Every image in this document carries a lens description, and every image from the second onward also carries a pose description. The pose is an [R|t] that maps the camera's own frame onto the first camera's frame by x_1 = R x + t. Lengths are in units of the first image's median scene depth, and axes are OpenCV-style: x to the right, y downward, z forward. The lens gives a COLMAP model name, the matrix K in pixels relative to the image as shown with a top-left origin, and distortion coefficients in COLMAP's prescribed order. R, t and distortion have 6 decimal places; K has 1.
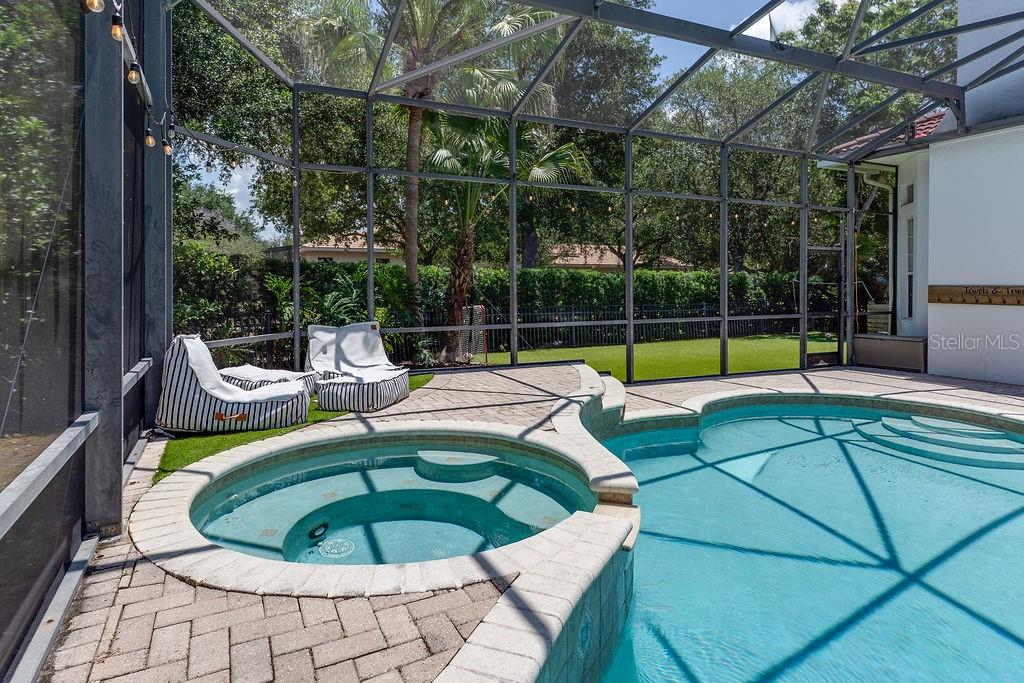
lens RADIAL K [[573.8, 0, 510.8], [0, 573.8, 328.2], [0, 0, 1]] dist [-0.001063, -0.000546]
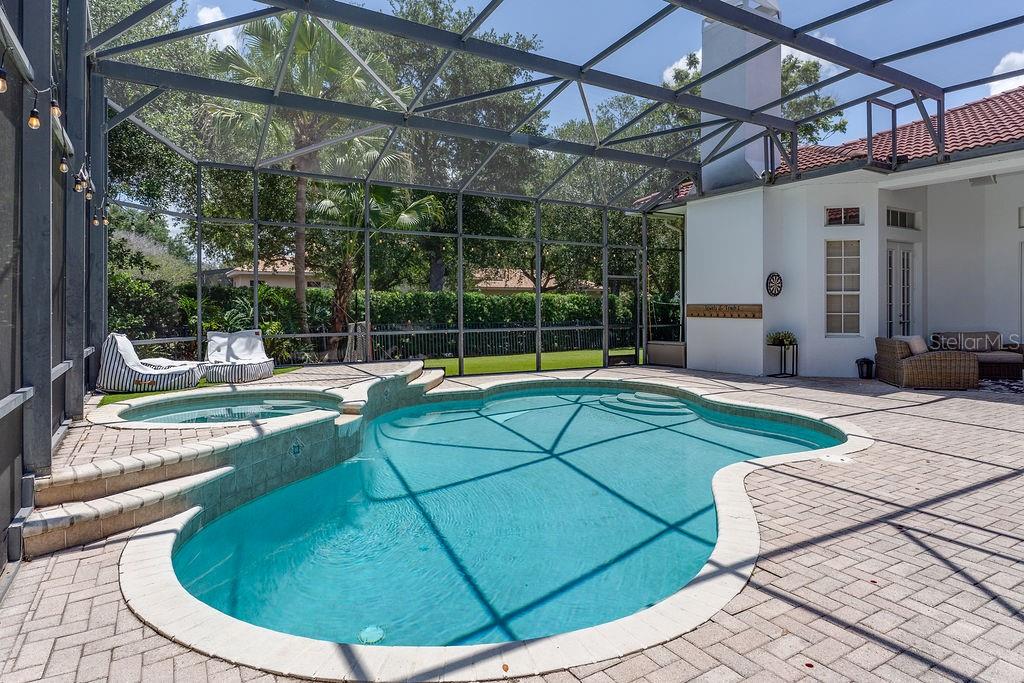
lens RADIAL K [[570.0, 0, 512.1], [0, 570.0, 339.2], [0, 0, 1]] dist [-0.001177, -0.000736]
pose [[0.995757, -0.006751, 0.091769, 0.203505], [0.008500, 0.999789, -0.018689, 0.034649], [-0.091623, 0.019390, 0.995605, -0.359158]]
